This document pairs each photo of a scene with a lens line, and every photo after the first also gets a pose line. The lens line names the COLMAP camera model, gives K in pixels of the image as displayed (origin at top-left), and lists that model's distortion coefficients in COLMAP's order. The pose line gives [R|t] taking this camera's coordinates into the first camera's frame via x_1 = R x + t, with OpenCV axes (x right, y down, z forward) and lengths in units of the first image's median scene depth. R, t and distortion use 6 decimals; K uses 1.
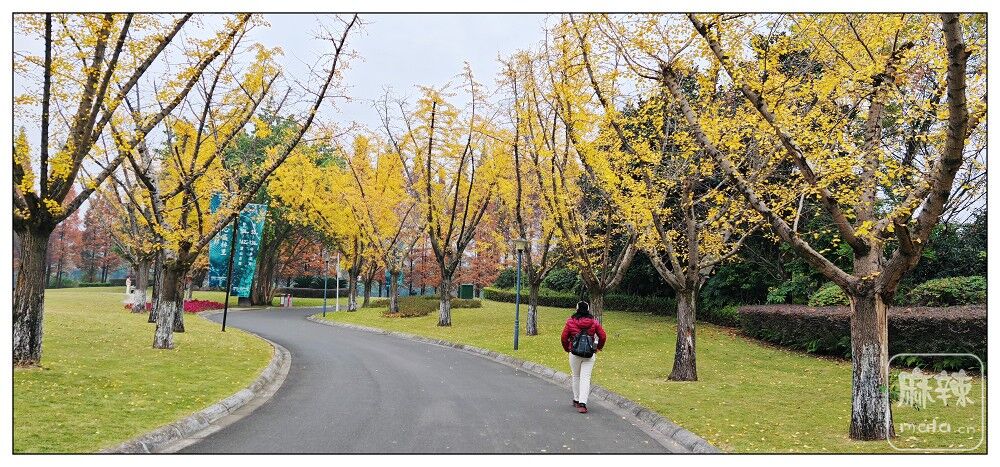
lens RADIAL K [[777.4, 0, 500.0], [0, 777.4, 233.5], [0, 0, 1]] dist [0.011014, 0.002349]
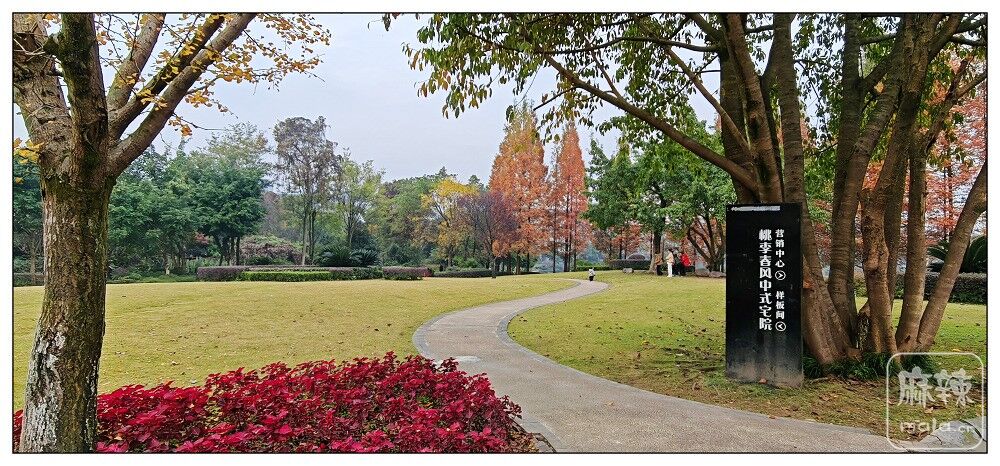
lens RADIAL K [[546.4, 0, 500.0], [0, 546.4, 233.0], [0, 0, 1]] dist [0.000391, 0.000129]
pose [[0.692613, -0.051306, -0.719483, -0.404504], [0.050685, 0.998463, -0.022408, 0.086603], [0.719527, -0.020947, 0.694149, 1.263971]]
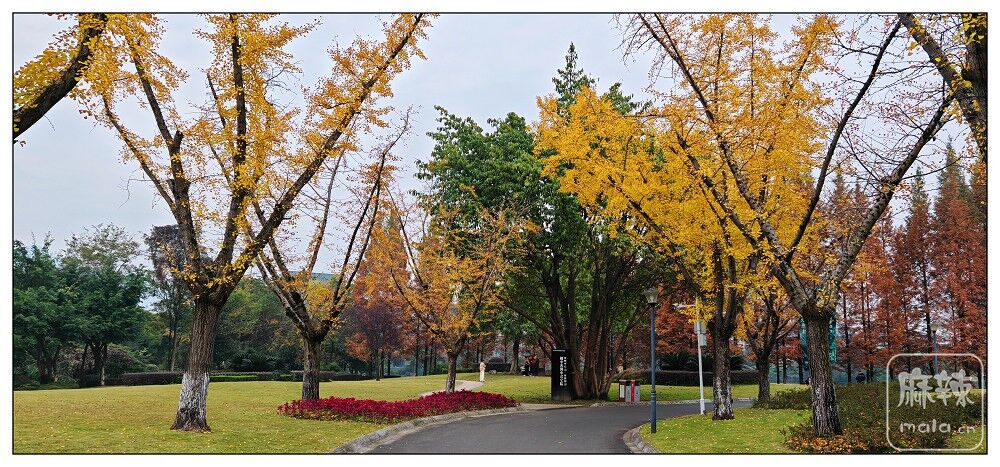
lens RADIAL K [[777.4, 0, 500.0], [0, 777.4, 233.5], [0, 0, 1]] dist [0.011014, 0.002349]
pose [[0.867142, -0.101328, -0.487645, -0.086389], [0.047773, 0.991494, -0.121071, 0.050523], [0.495765, 0.081690, 0.864606, 0.635448]]
